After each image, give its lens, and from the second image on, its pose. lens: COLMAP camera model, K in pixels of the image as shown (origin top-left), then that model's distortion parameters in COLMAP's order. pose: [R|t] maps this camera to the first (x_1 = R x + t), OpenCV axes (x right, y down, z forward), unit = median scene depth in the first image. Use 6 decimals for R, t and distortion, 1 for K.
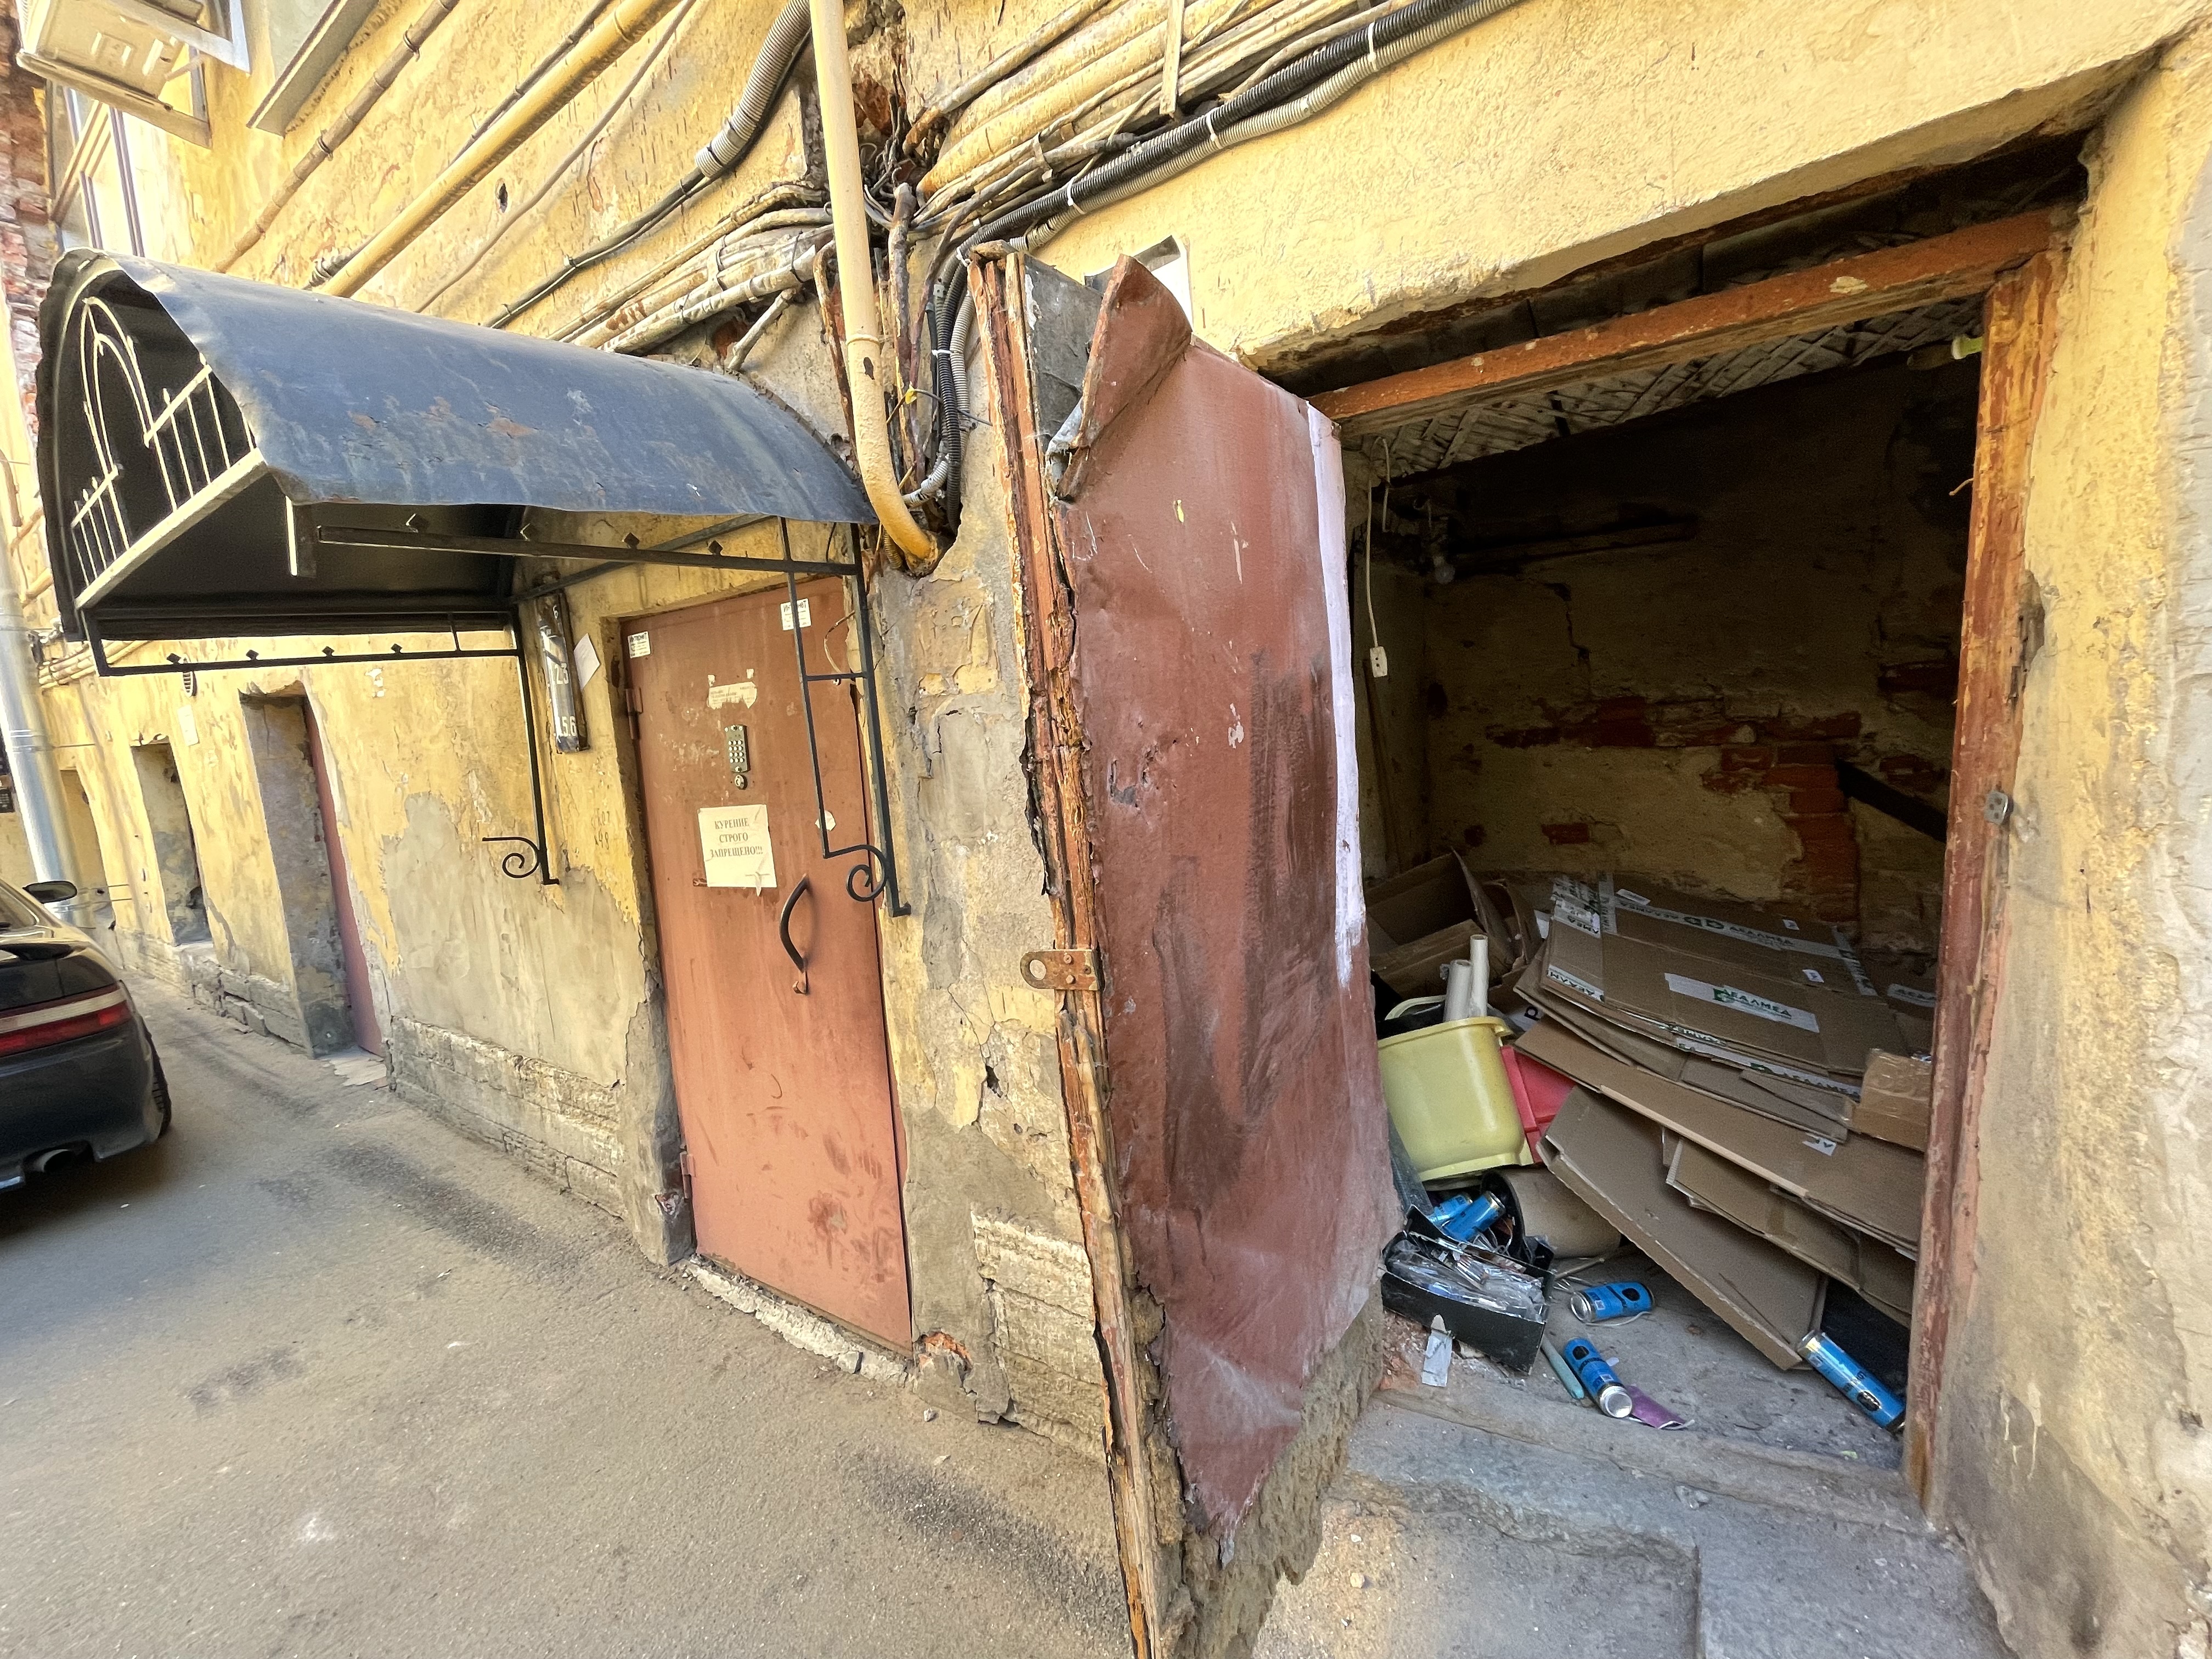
lens RADIAL K [[897.4, 0, 1099.3], [0, 897.4, 835.3], [0, 0, 1]] dist [-0.003640, 0.000072]
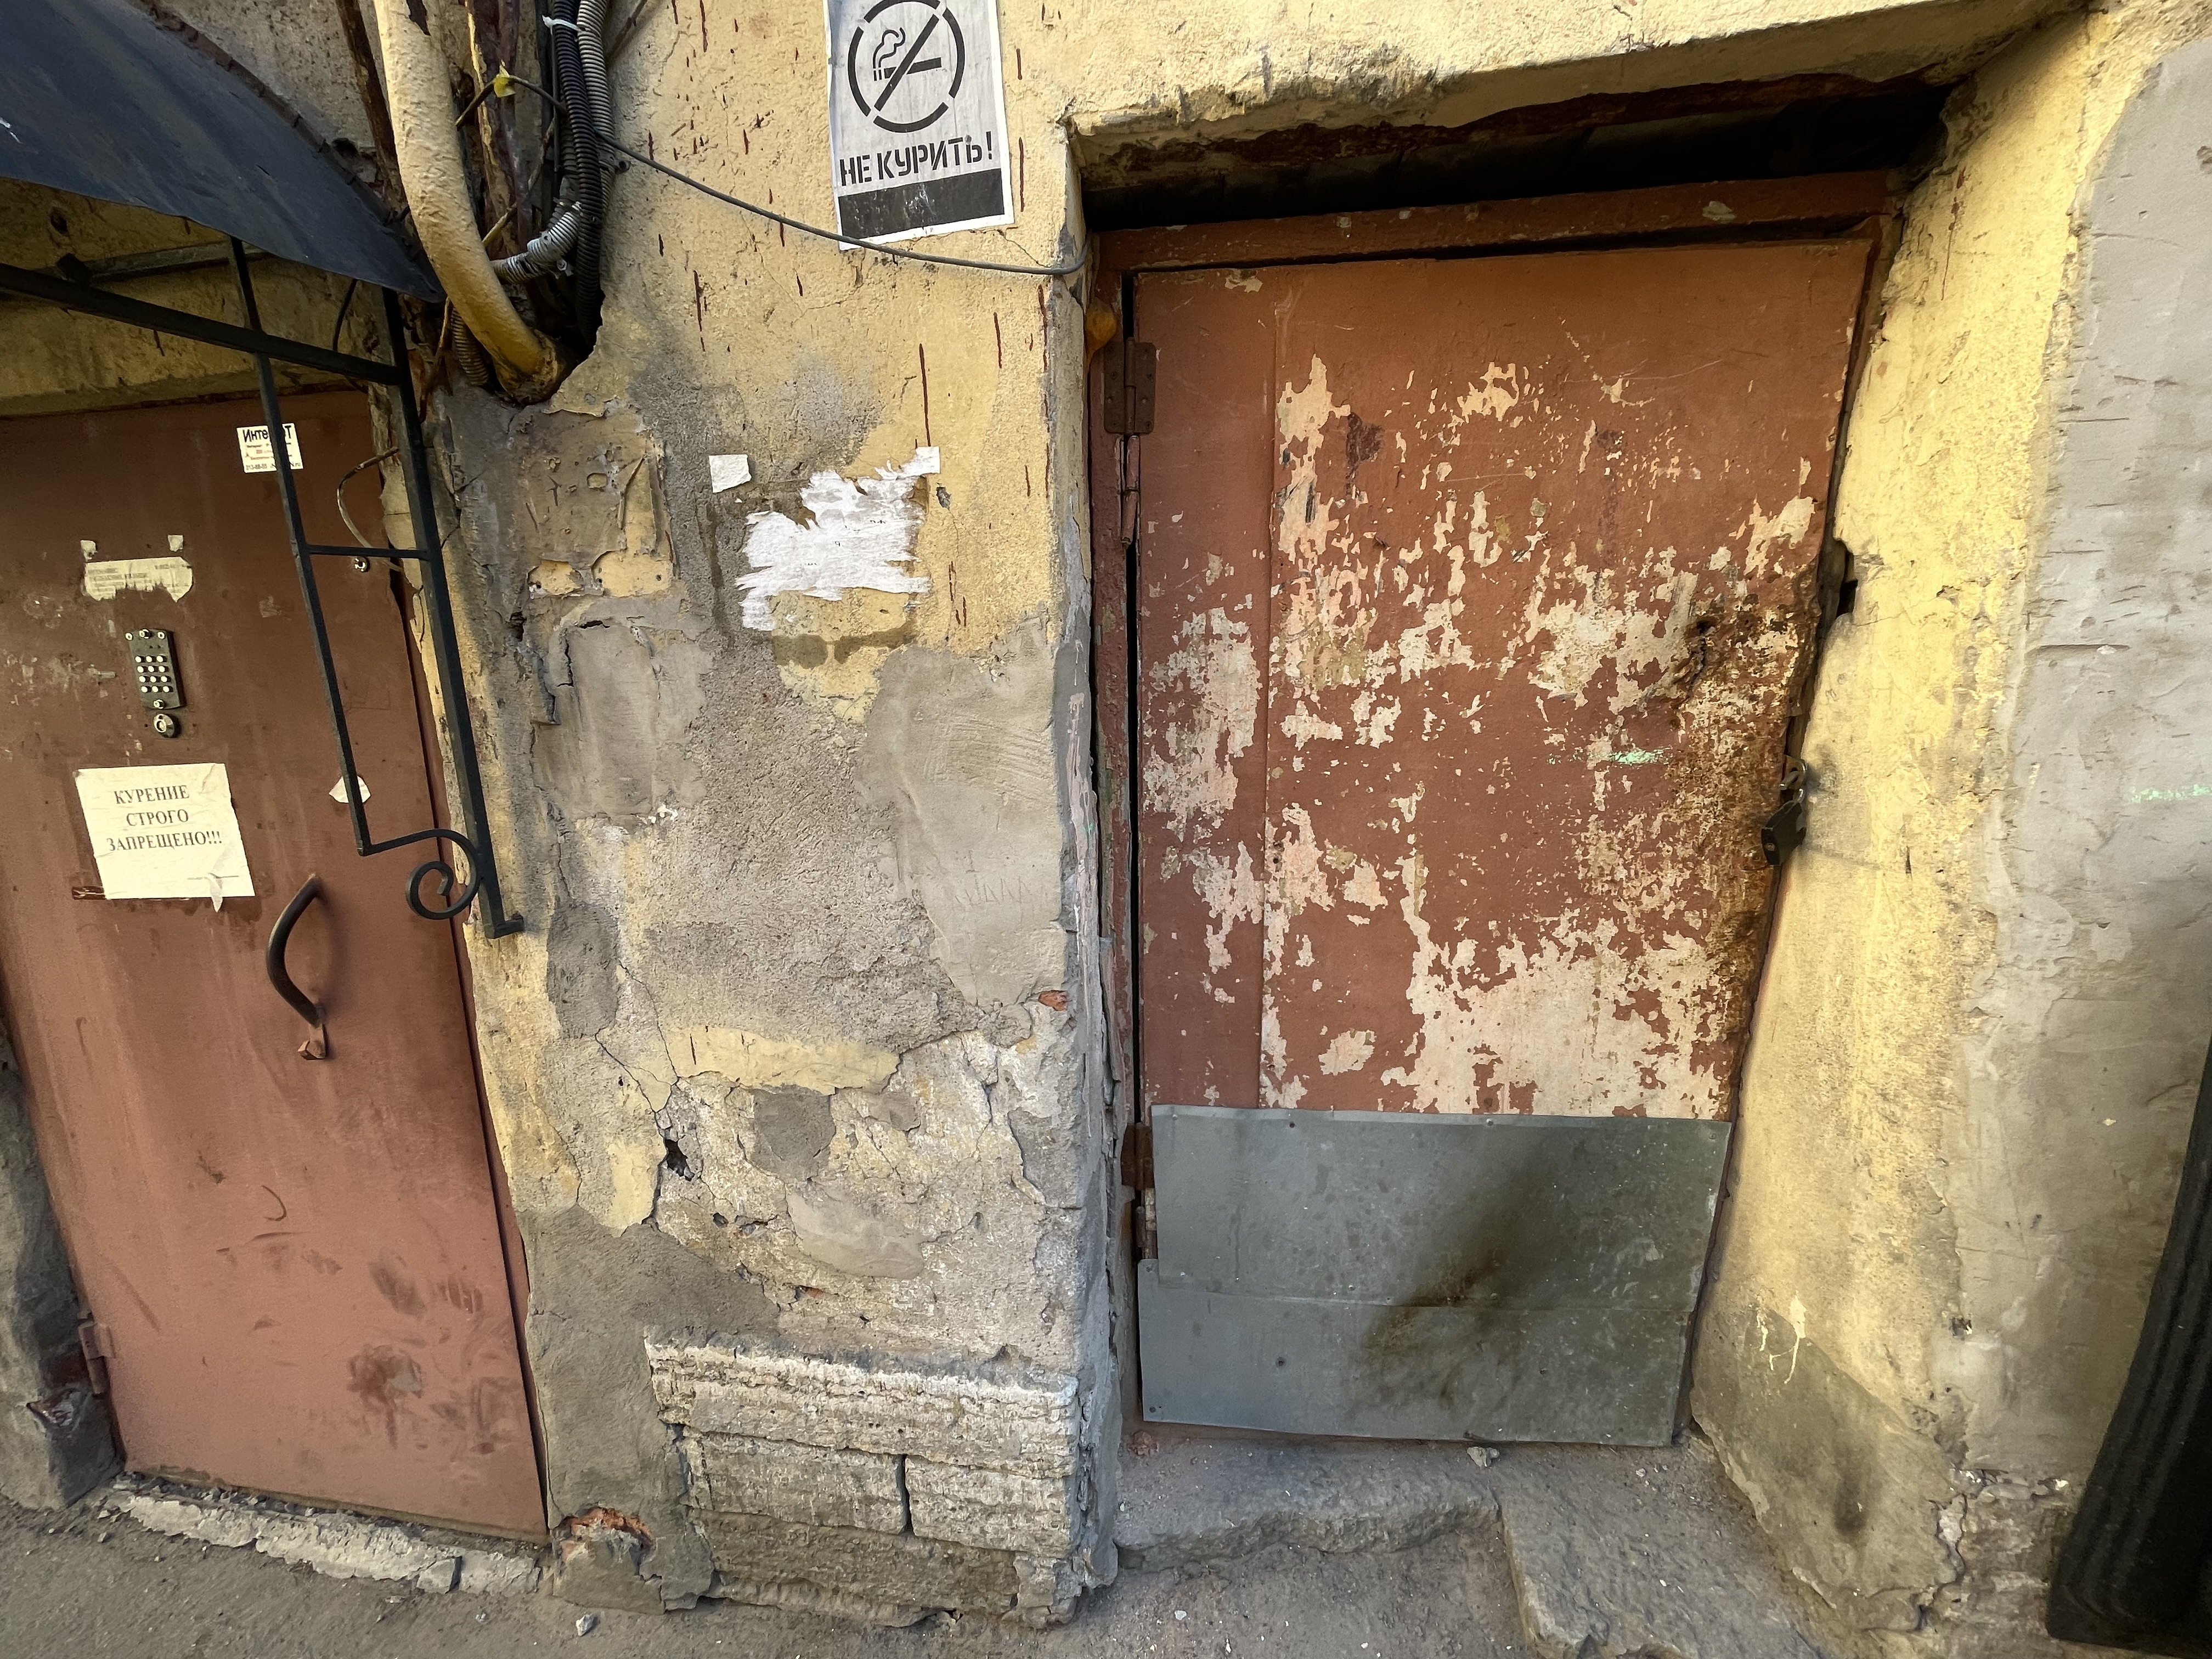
lens RADIAL K [[897.4, 0, 1102.2], [0, 897.4, 833.5], [0, 0, 1]] dist [-0.003640, 0.000072]
pose [[0.910261, -0.033922, 0.412642, -0.102290], [0.012045, 0.998386, 0.055503, -0.016593], [-0.413859, -0.045551, 0.909201, 0.249807]]
